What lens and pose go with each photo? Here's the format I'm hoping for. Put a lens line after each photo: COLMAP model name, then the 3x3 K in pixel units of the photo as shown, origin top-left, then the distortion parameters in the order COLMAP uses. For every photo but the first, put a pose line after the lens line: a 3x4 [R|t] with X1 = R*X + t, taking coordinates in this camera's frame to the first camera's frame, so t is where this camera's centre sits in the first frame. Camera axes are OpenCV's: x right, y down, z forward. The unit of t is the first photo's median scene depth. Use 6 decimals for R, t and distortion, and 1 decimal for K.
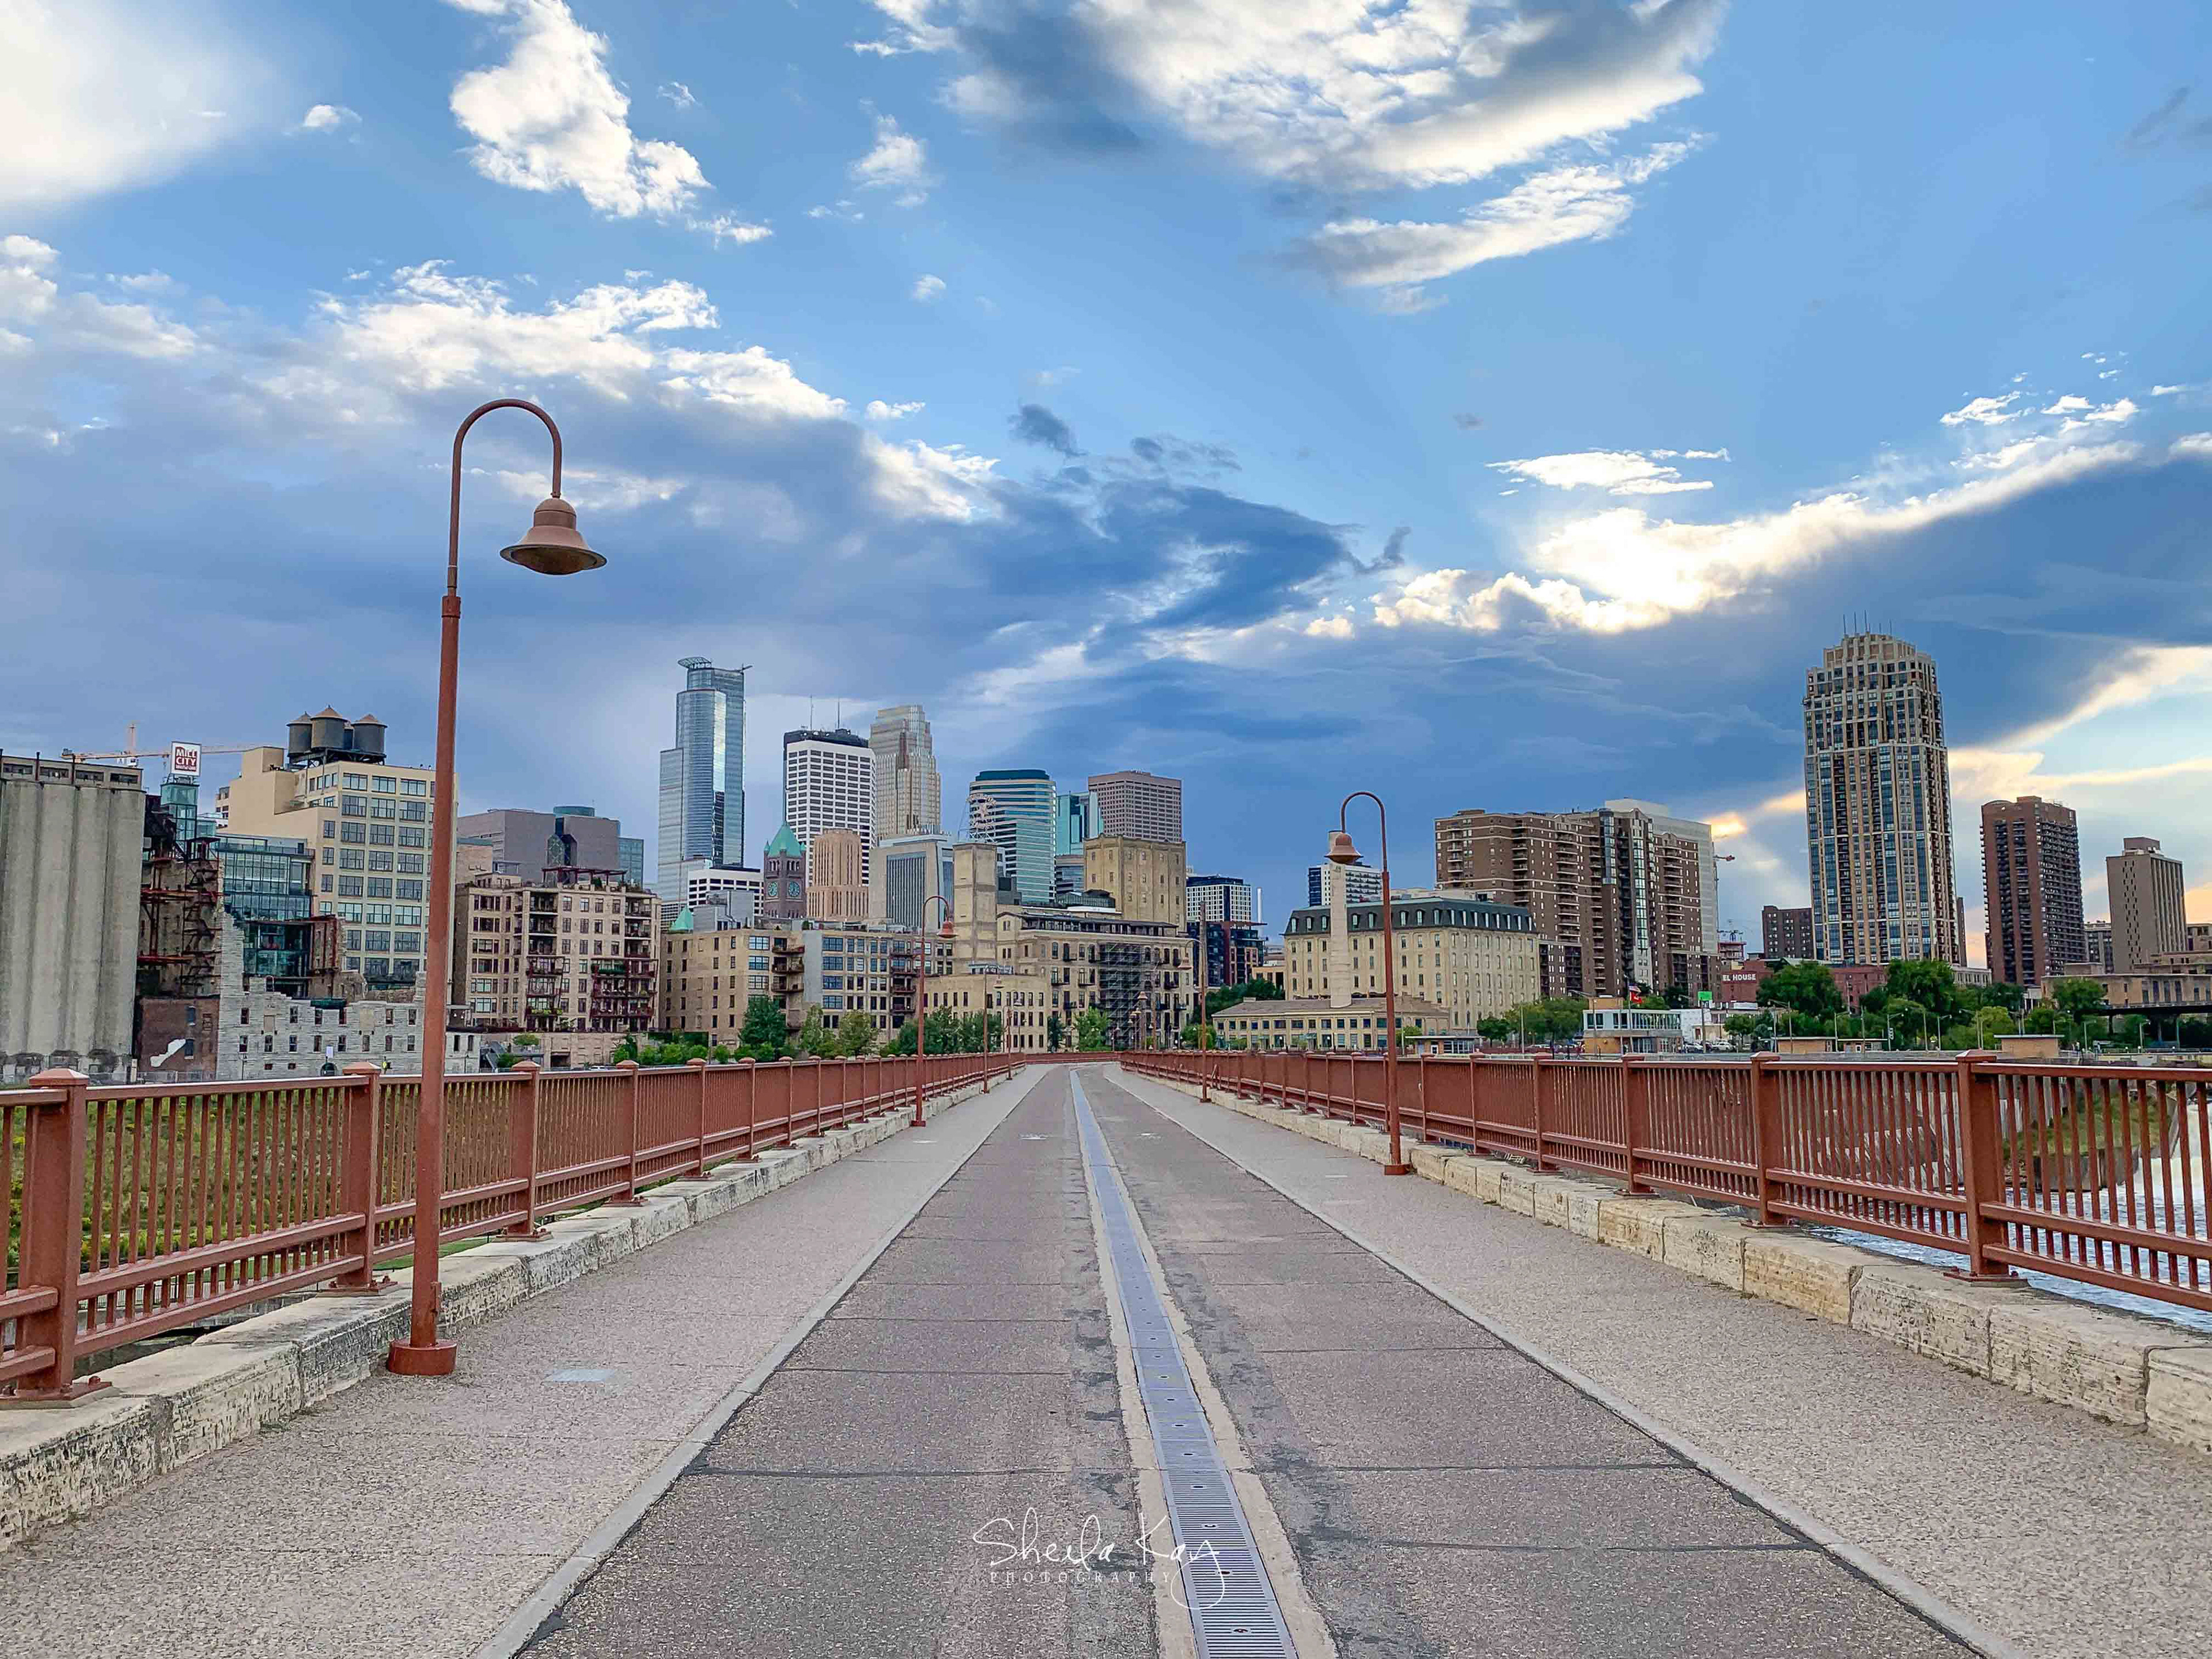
lens RADIAL K [[1900.9, 0, 1106.0], [0, 1900.9, 829.5], [0, 0, 1]] dist [0.111260, -0.232565]
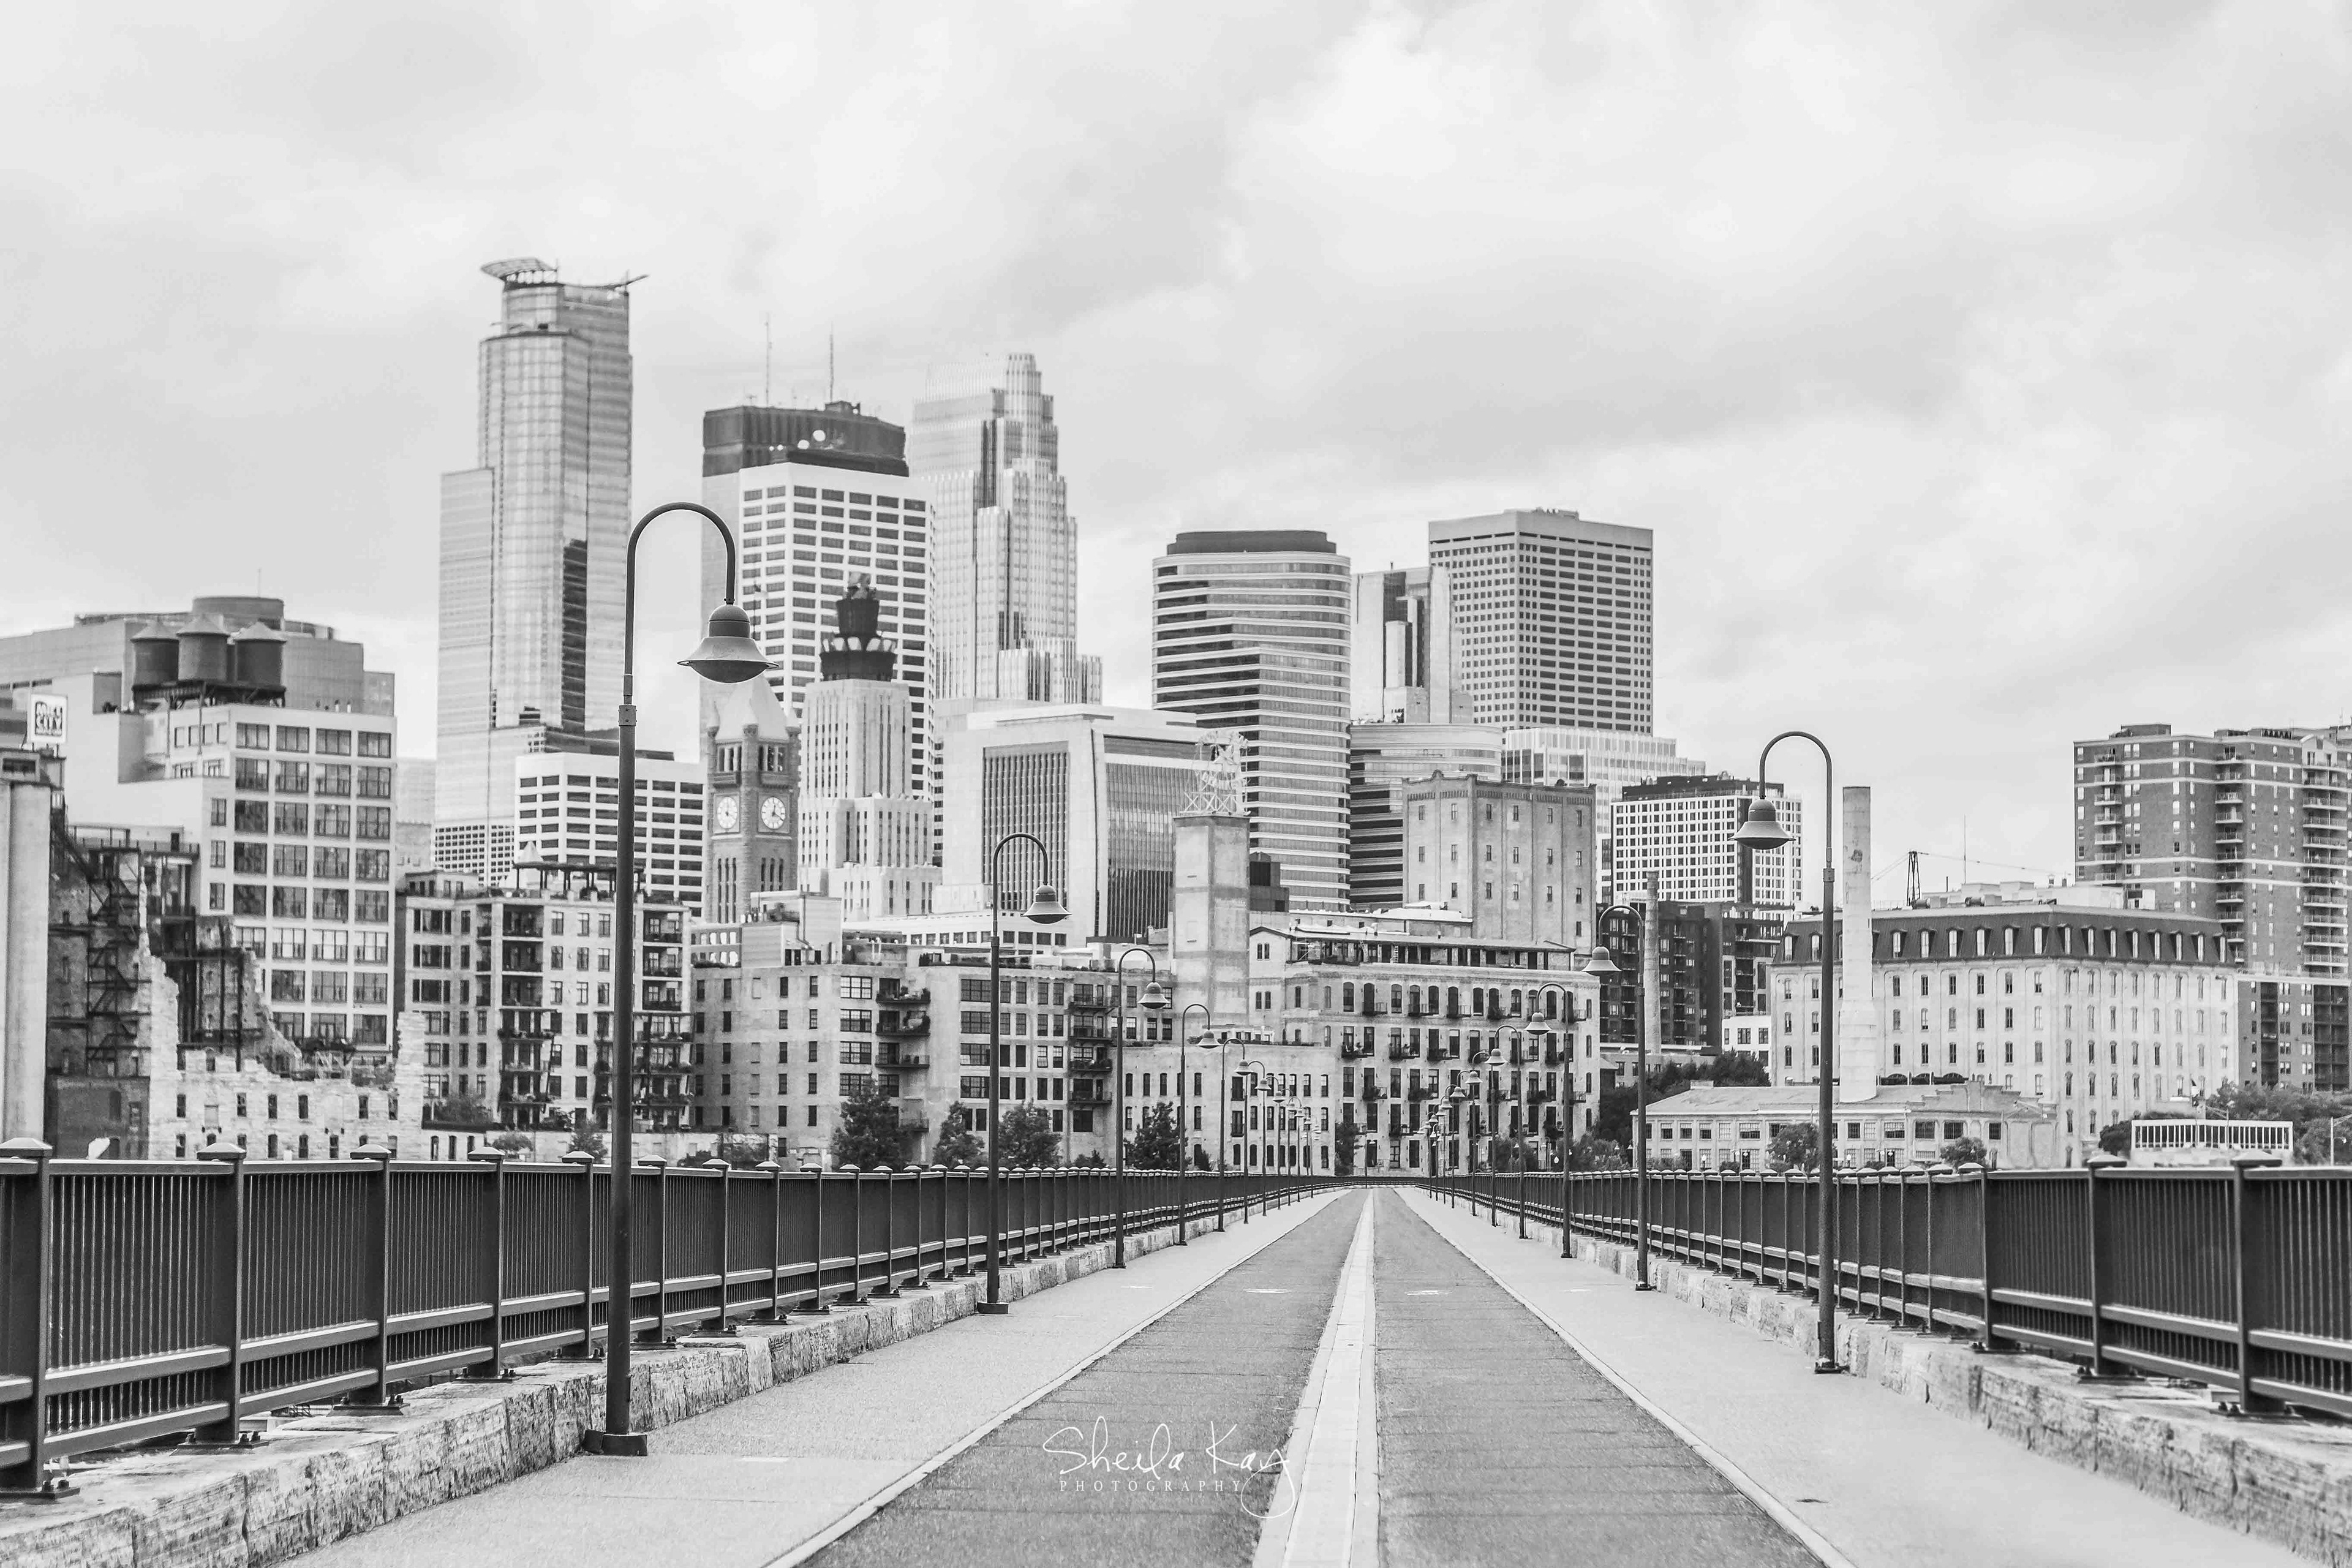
lens RADIAL K [[5019.5, 0, 1176.0], [0, 5019.5, 784.0], [0, 0, 1]] dist [0.012951, 0.119837]
pose [[0.998138, 0.007058, -0.060589, 0.013509], [-0.004740, 0.999255, 0.038314, -0.063986], [0.060814, -0.037955, 0.997427, -0.554183]]
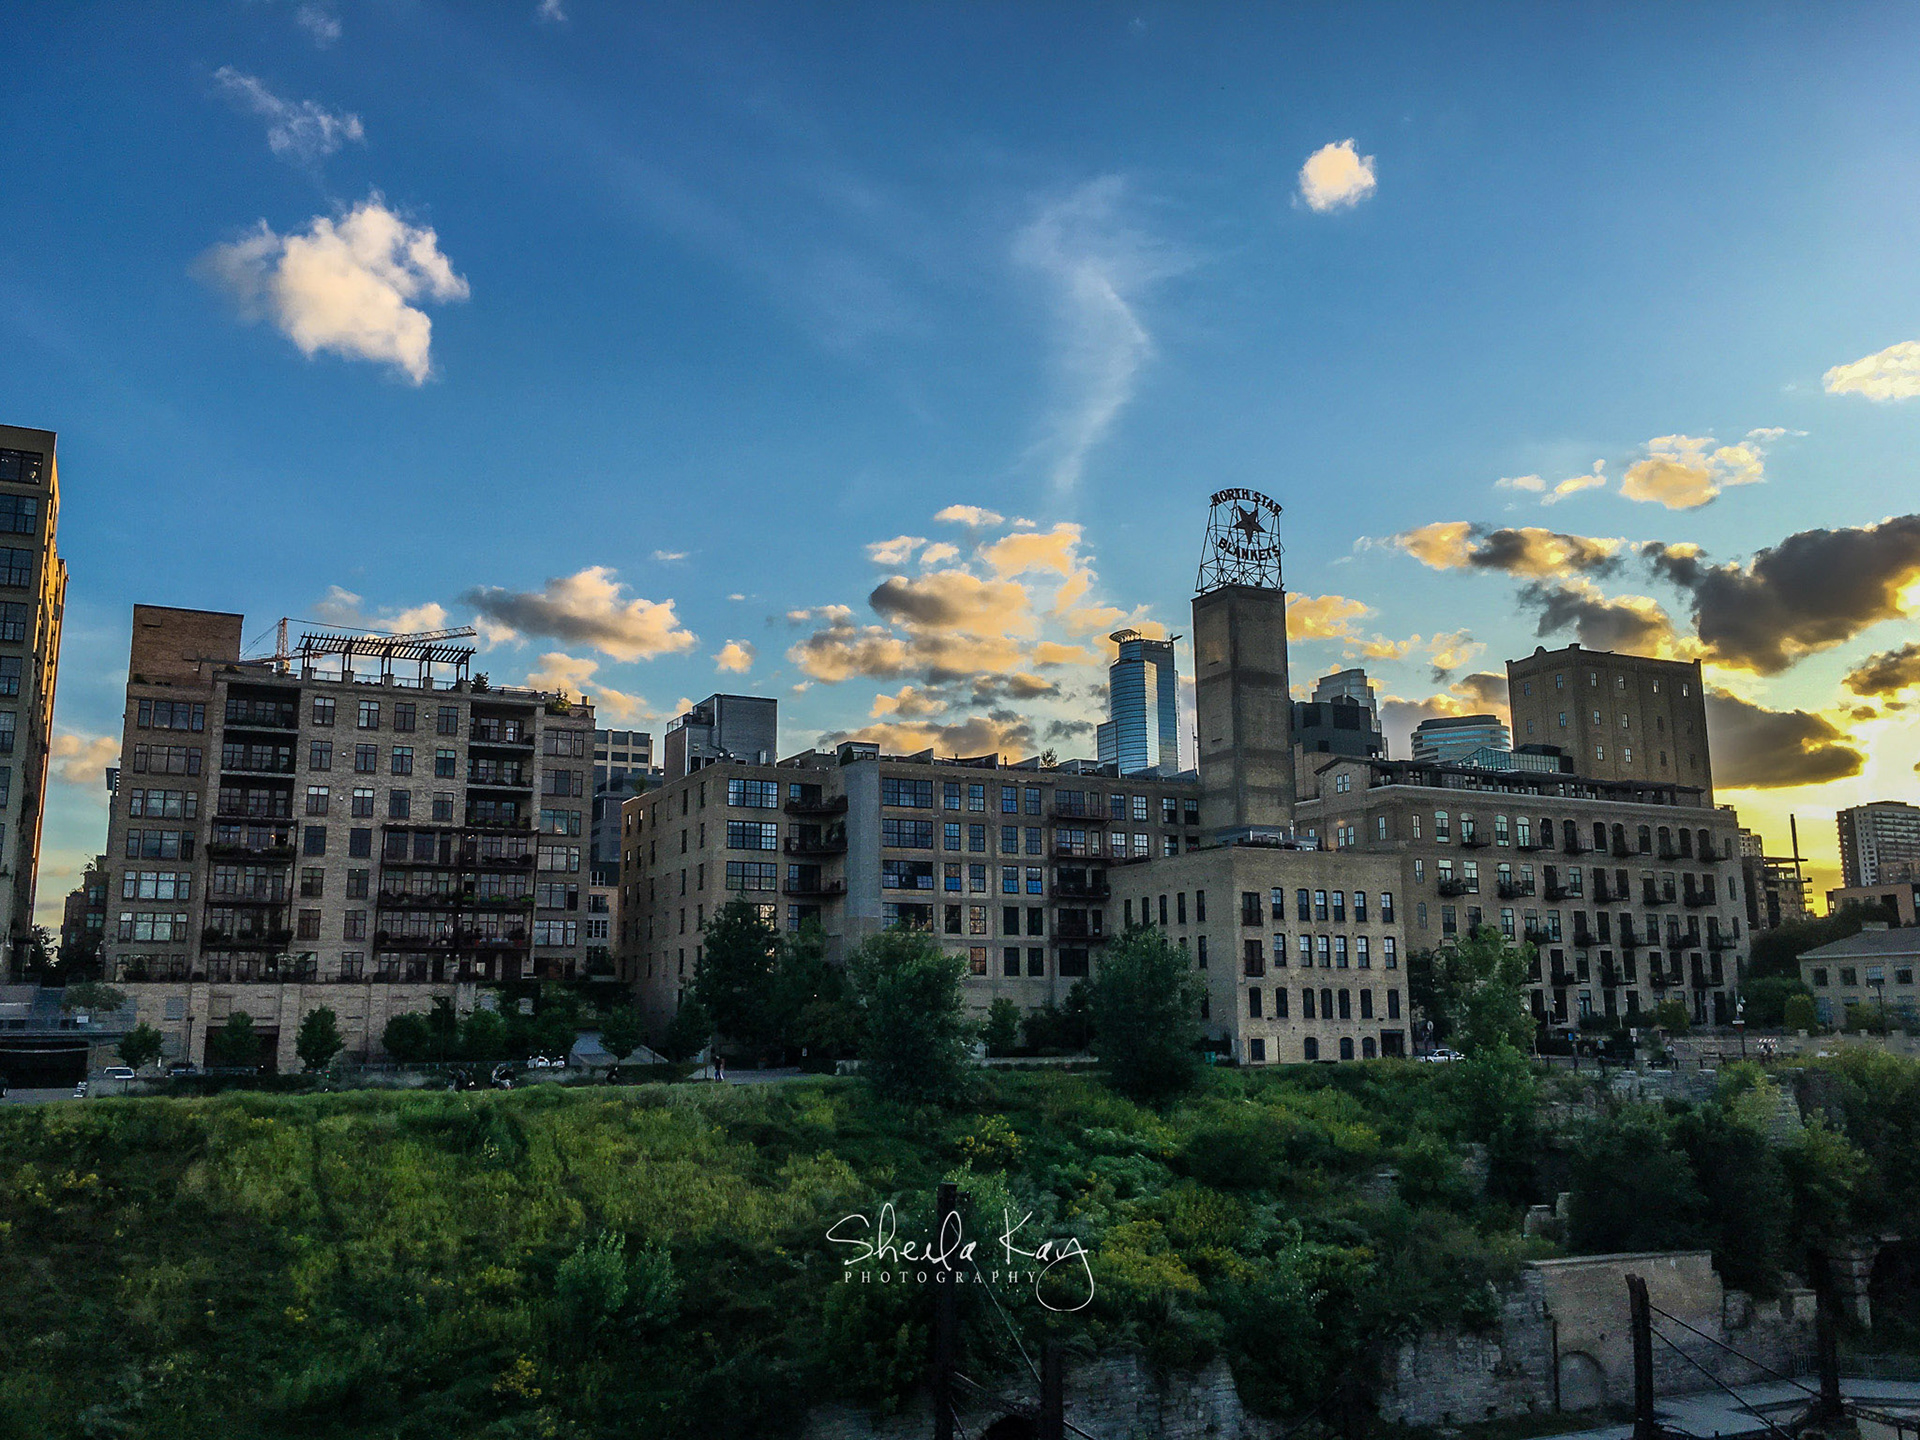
lens RADIAL K [[1650.0, 0, 960.0], [0, 1650.0, 720.0], [0, 0, 1]] dist [0.111260, -0.232565]
pose [[0.935710, -0.063482, -0.347012, 0.009201], [0.039458, 0.996337, -0.075871, 0.073218], [0.350557, 0.057301, 0.934787, 0.622750]]
